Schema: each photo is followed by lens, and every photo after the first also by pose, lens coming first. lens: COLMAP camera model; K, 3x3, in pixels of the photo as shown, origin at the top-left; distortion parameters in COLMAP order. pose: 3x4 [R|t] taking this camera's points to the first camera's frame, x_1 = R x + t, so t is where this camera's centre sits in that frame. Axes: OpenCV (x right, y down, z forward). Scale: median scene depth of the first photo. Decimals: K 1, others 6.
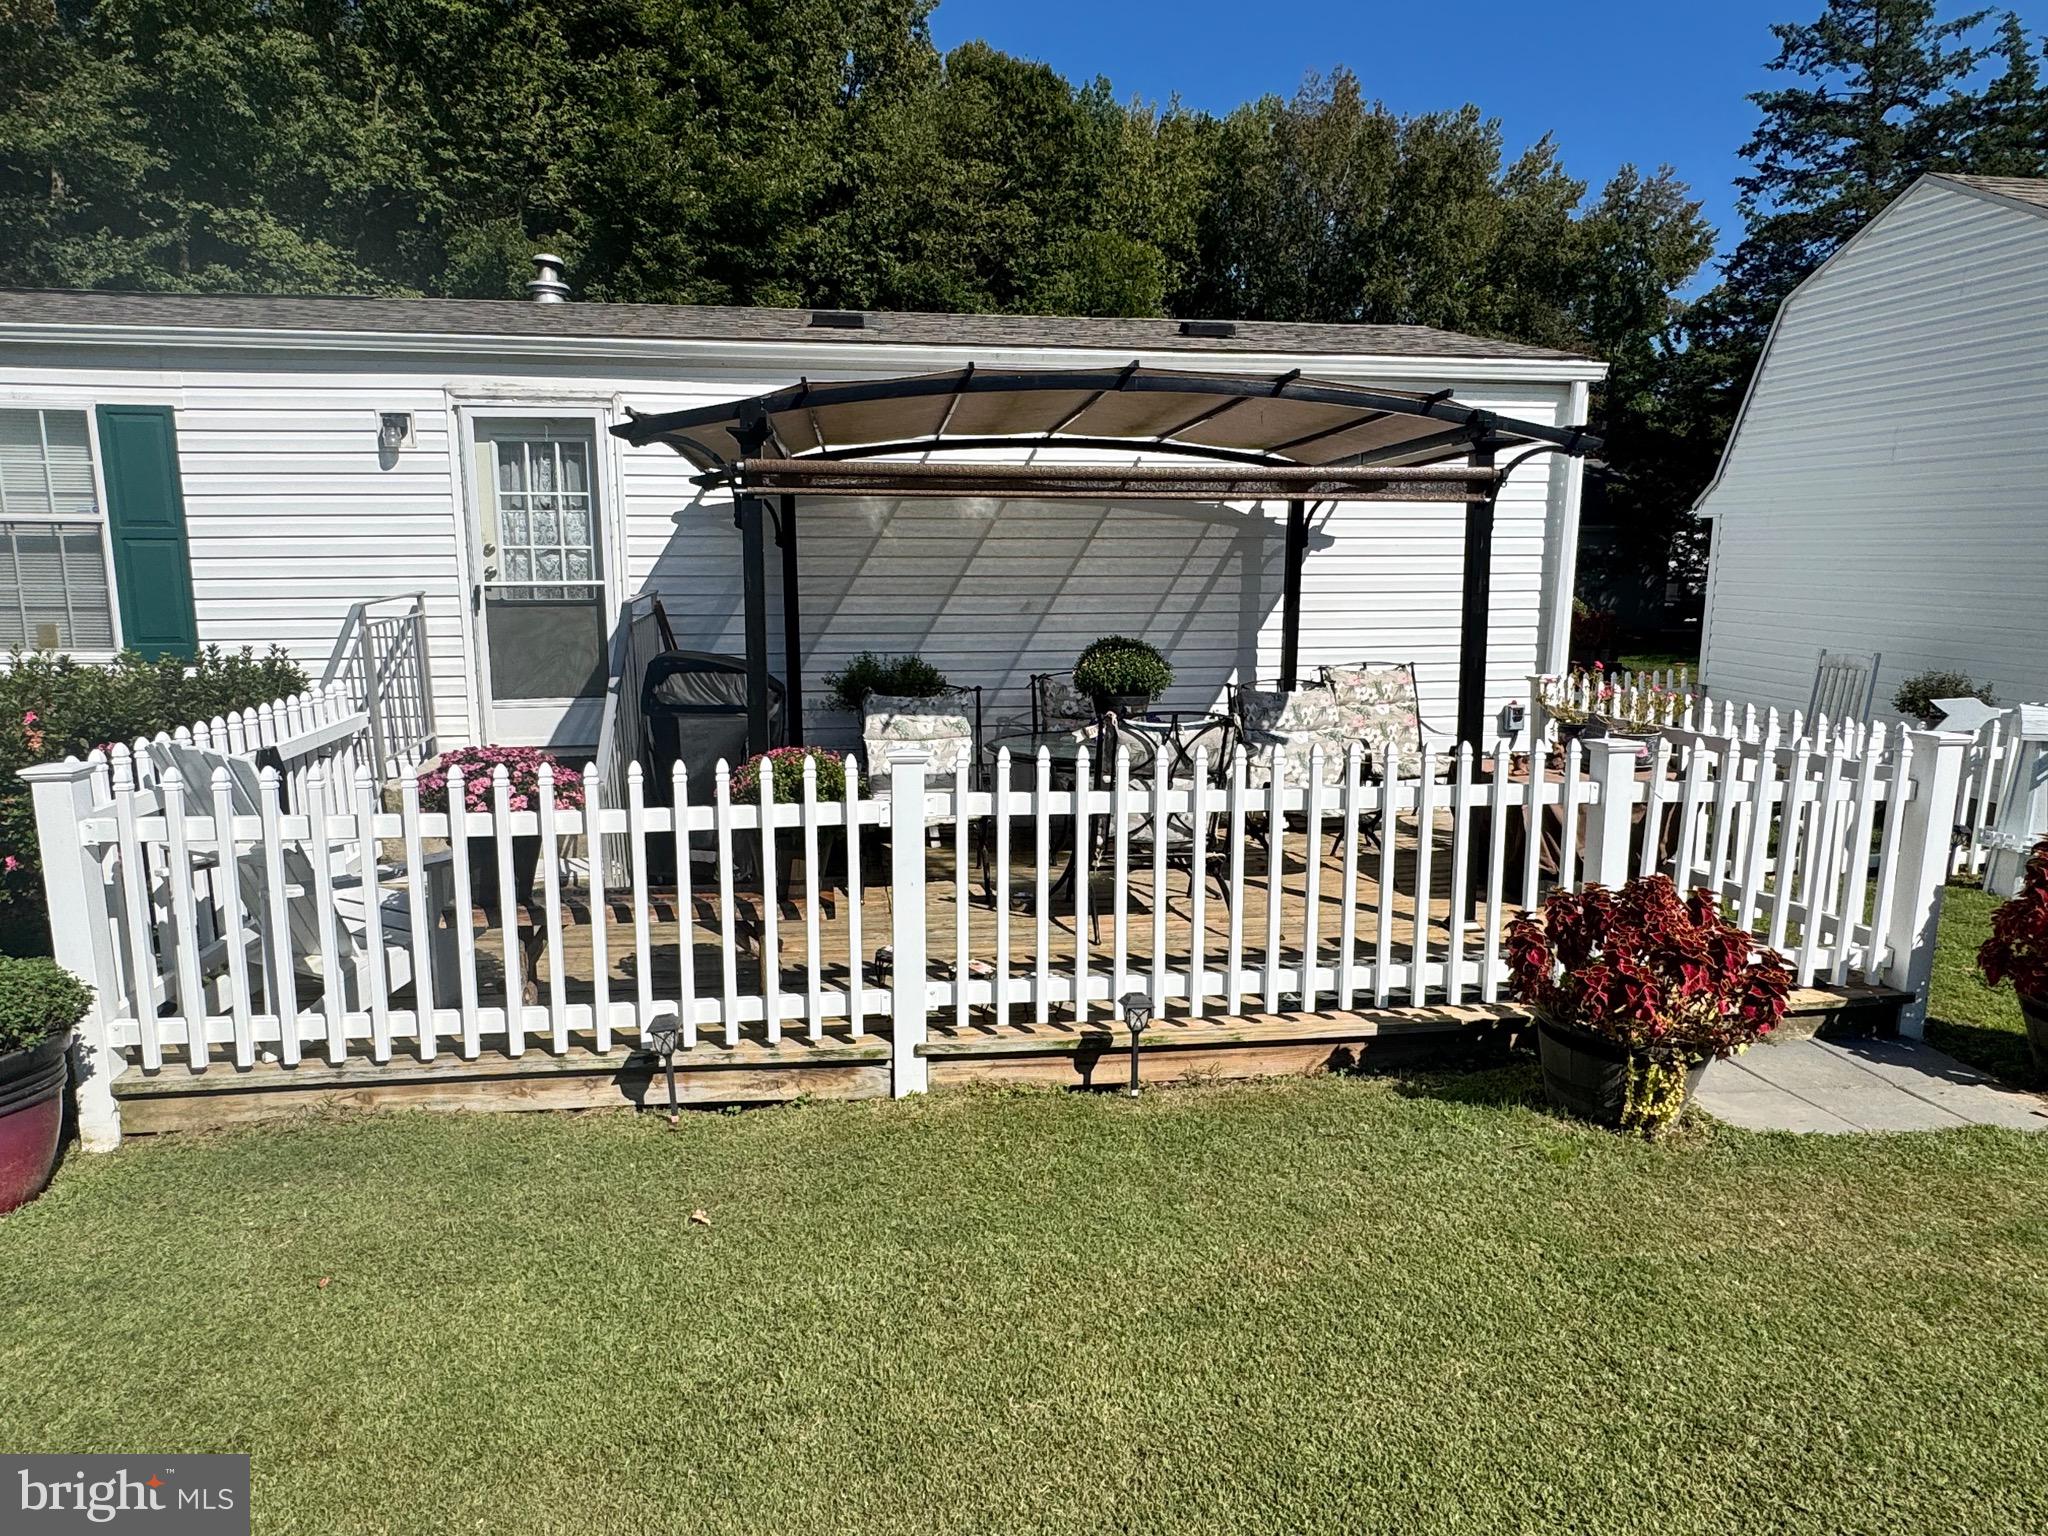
lens RADIAL K [[1286.9, 0, 1024.0], [0, 1286.9, 768.0], [0, 0, 1]] dist [0.000187, 0.001609]
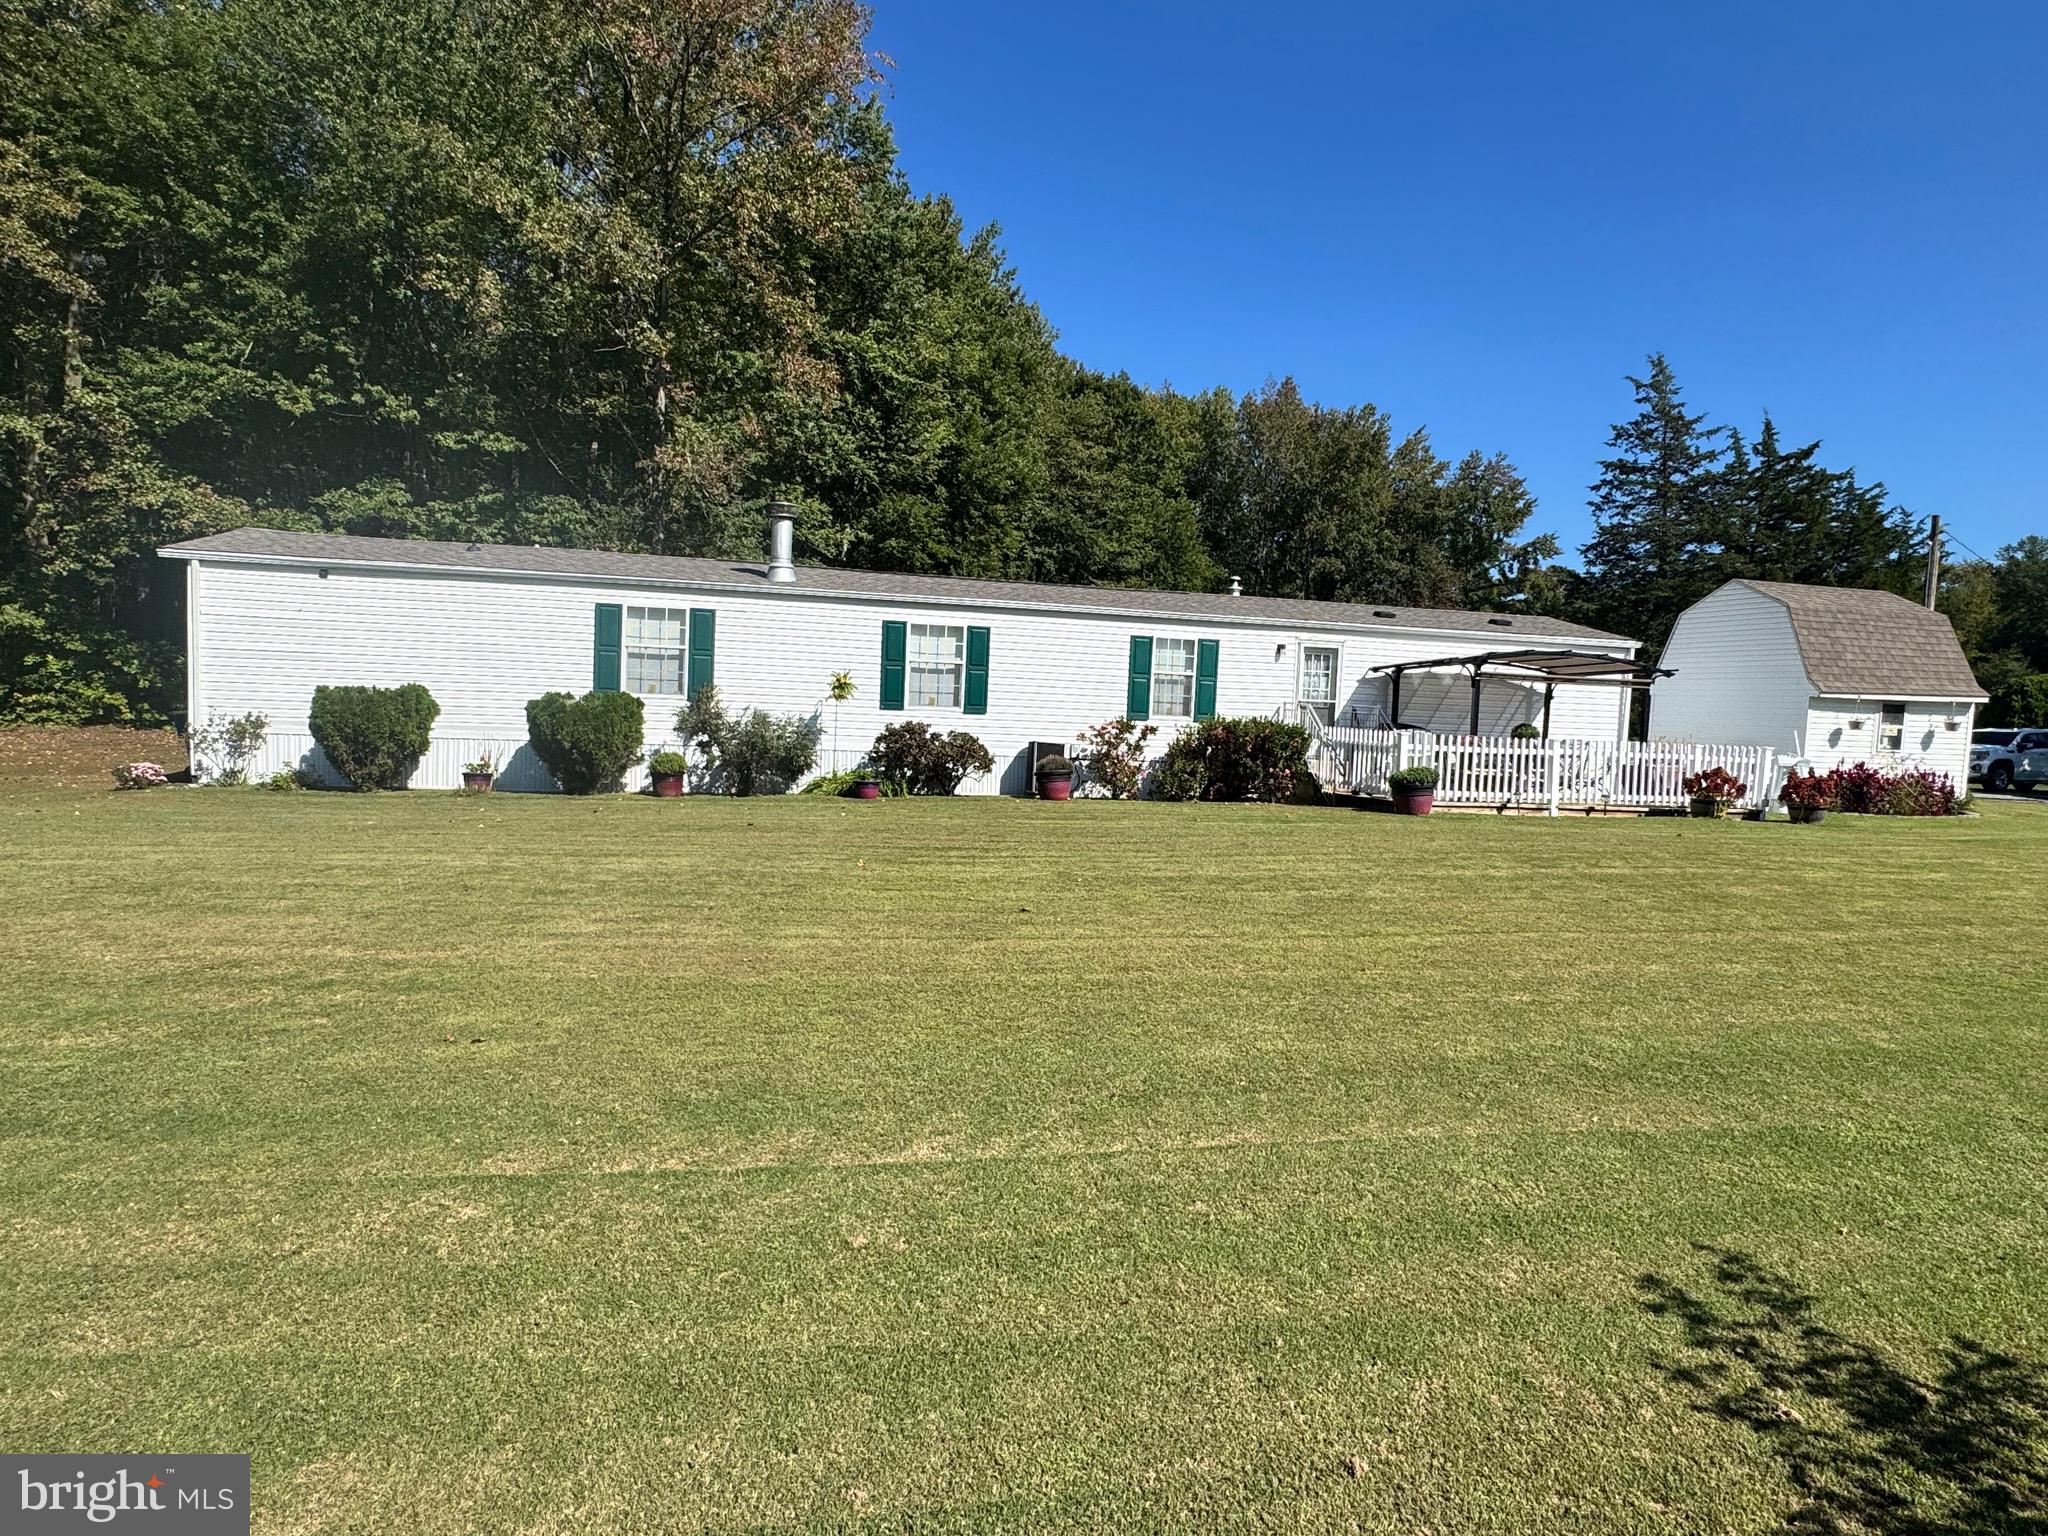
lens RADIAL K [[1140.6, 0, 1024.0], [0, 1140.6, 768.0], [0, 0, 1]] dist [0.001716, -0.000223]
pose [[0.994632, 0.033826, 0.097786, -0.360638], [-0.022927, 0.993611, -0.110505, 0.088677], [-0.100899, 0.107670, 0.989053, -0.426727]]
